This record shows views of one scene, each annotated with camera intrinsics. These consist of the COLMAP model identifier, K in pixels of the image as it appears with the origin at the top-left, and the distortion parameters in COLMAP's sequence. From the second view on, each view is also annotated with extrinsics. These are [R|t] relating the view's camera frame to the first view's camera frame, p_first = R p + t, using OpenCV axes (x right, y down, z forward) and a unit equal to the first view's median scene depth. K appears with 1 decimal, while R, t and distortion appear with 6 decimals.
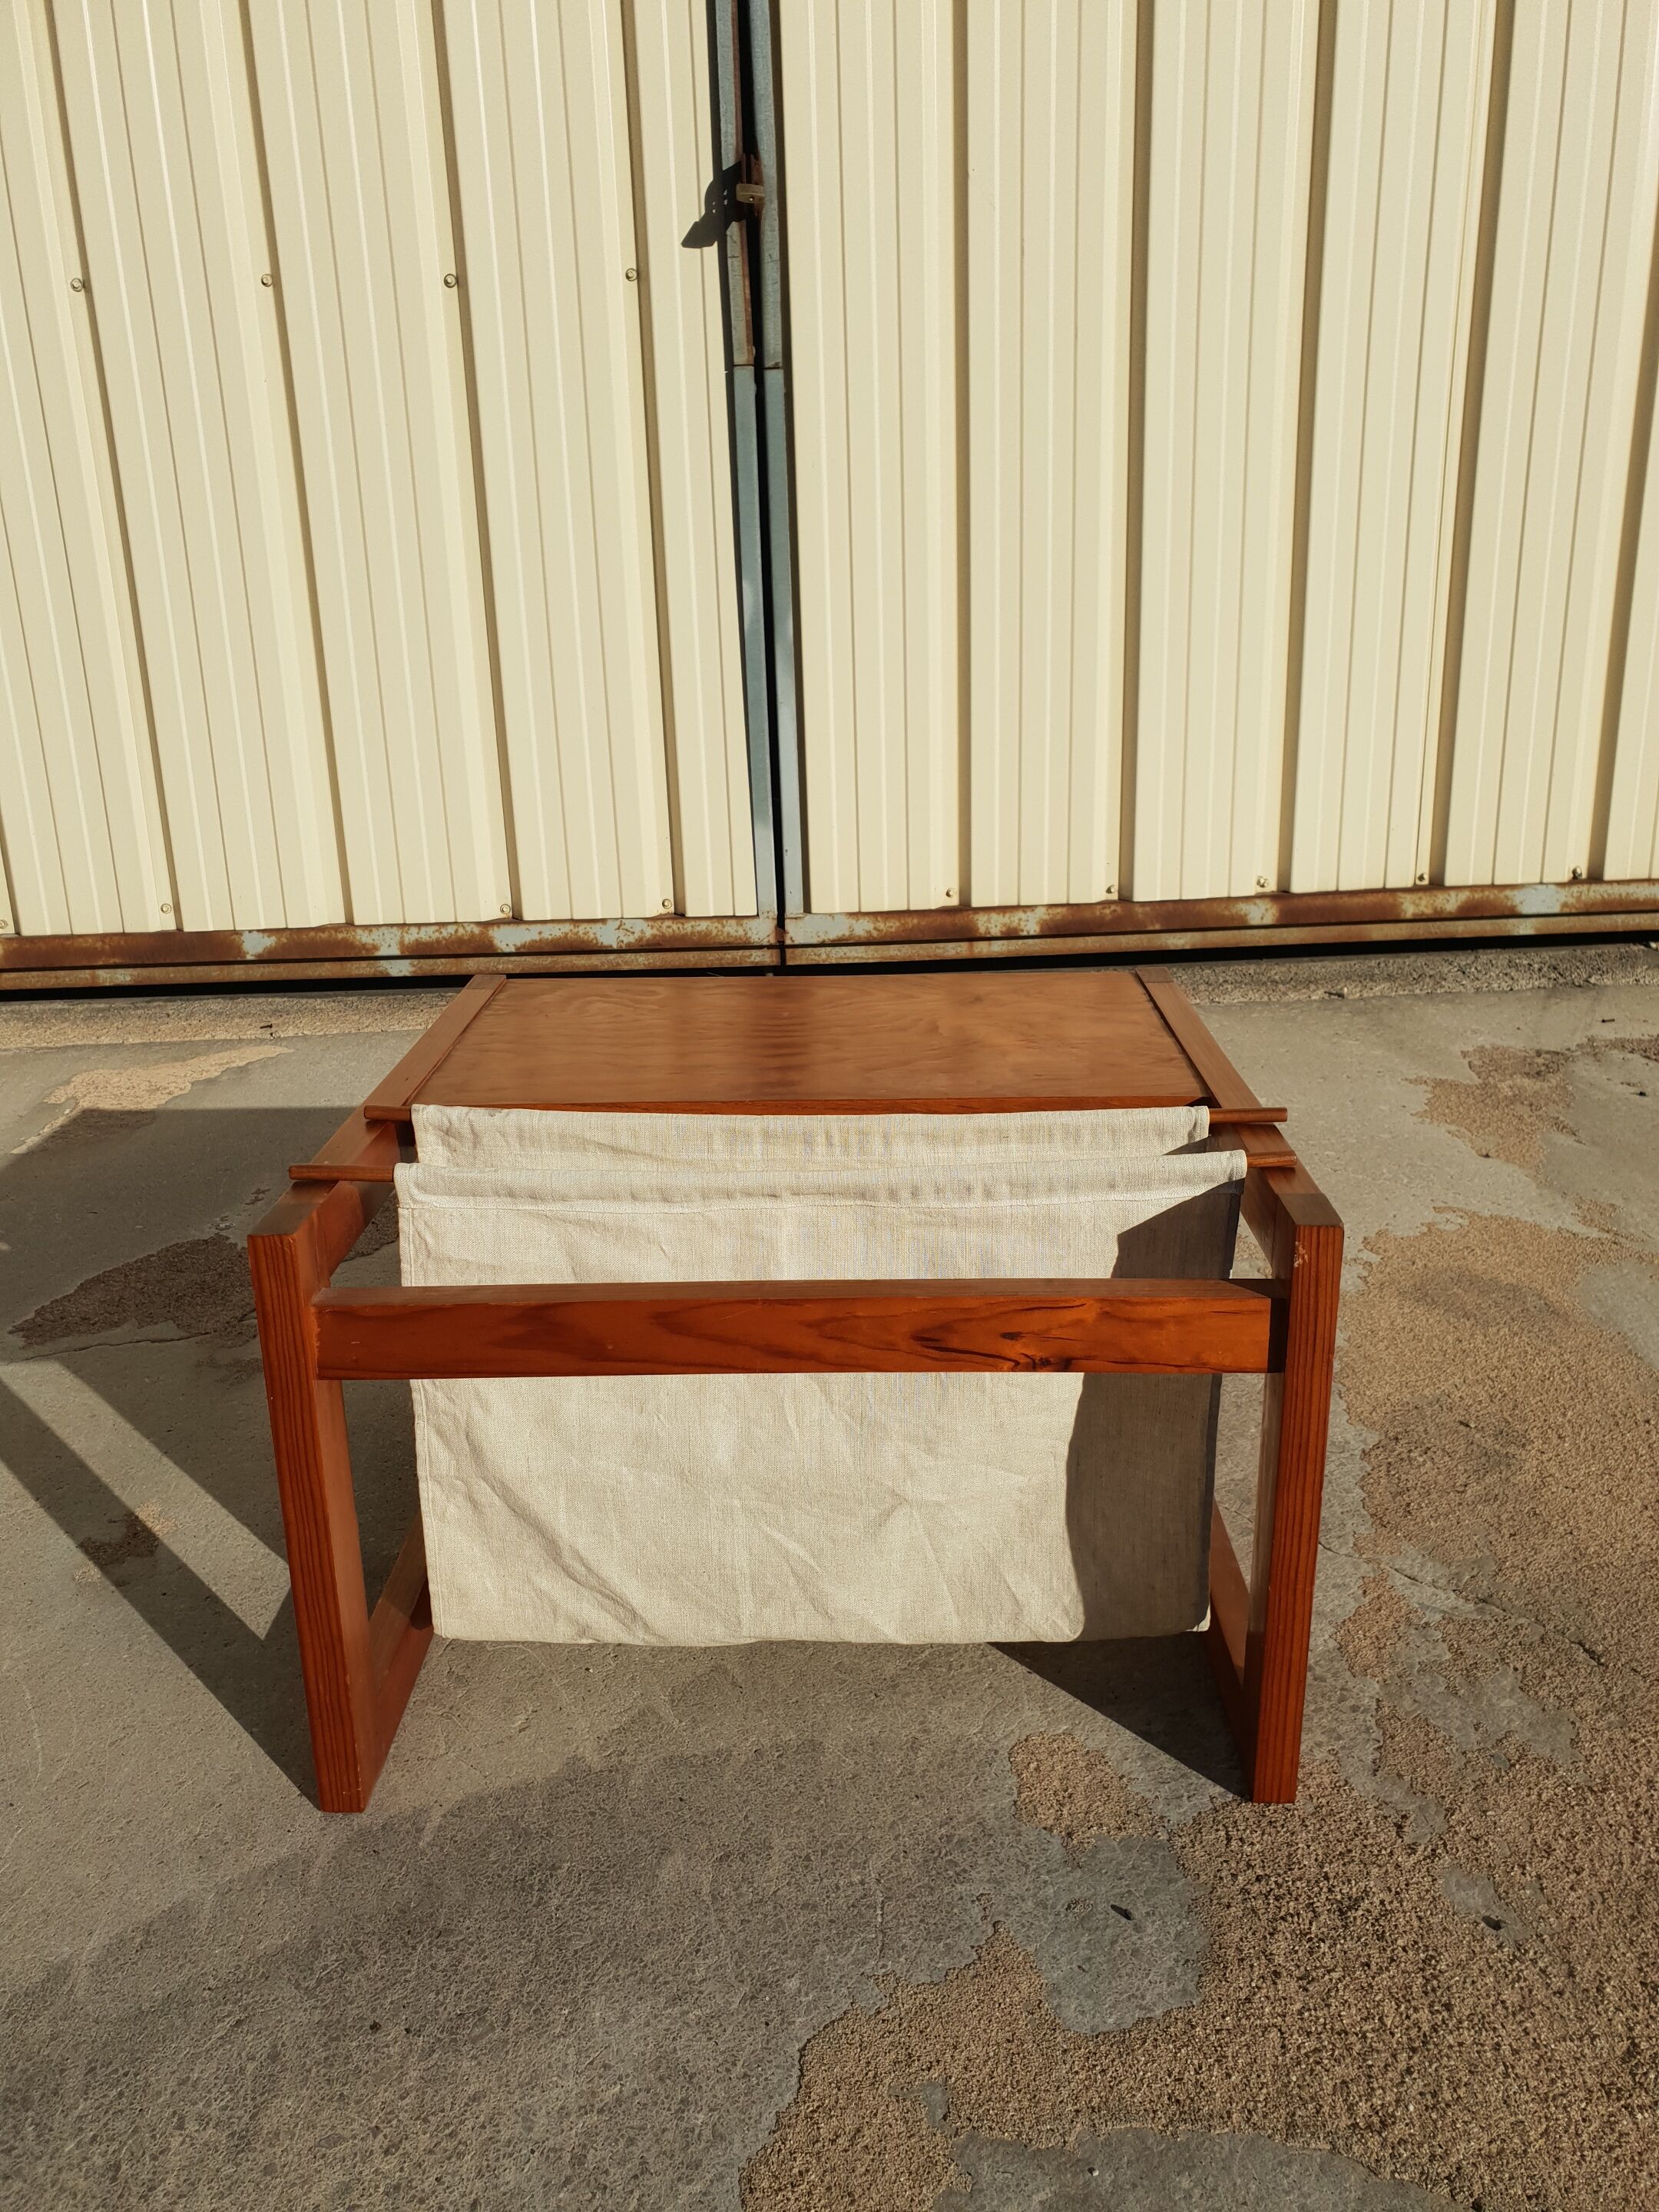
lens RADIAL K [[1726.2, 0, 863.2], [0, 1726.2, 1106.4], [0, 0, 1]] dist [0.011183, 0.032255]
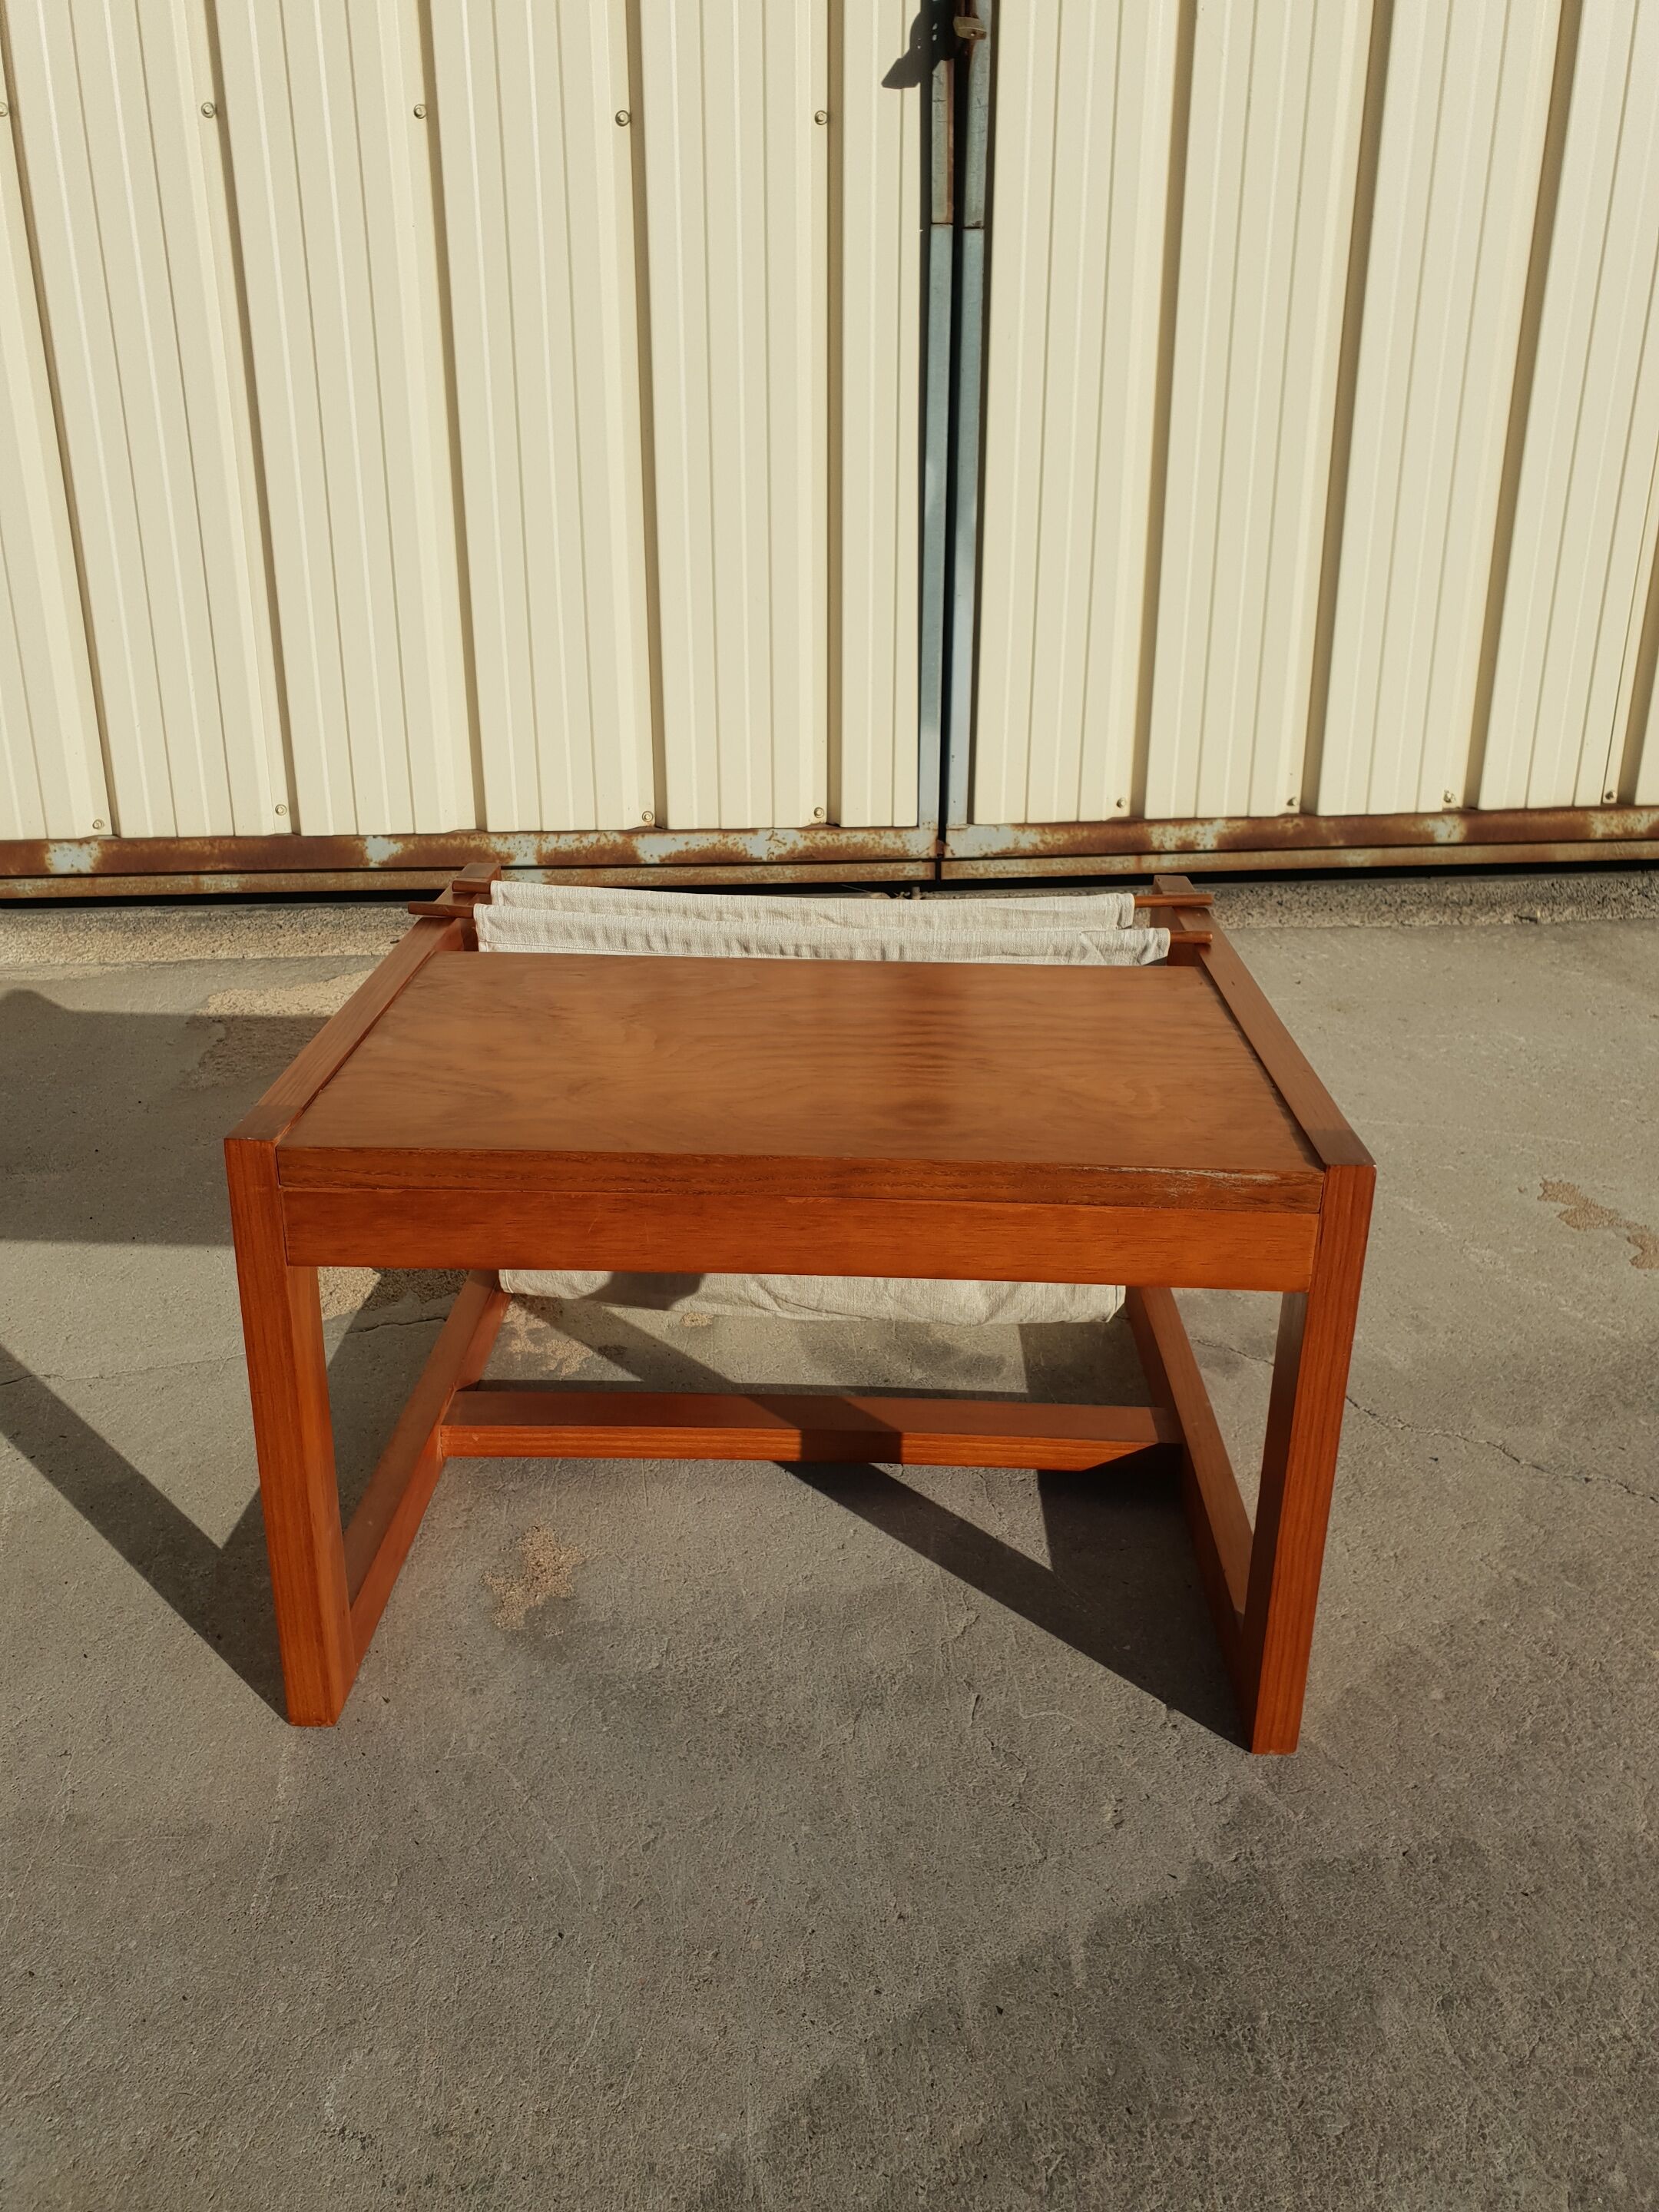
lens RADIAL K [[1724.6, 0, 818.3], [0, 1724.6, 1052.7], [0, 0, 1]] dist [0.042089, -0.006634]
pose [[0.998867, 0.008534, 0.046808, -0.174065], [-0.010179, 0.999334, 0.035037, -0.022816], [-0.046477, -0.035474, 0.998289, 0.071931]]
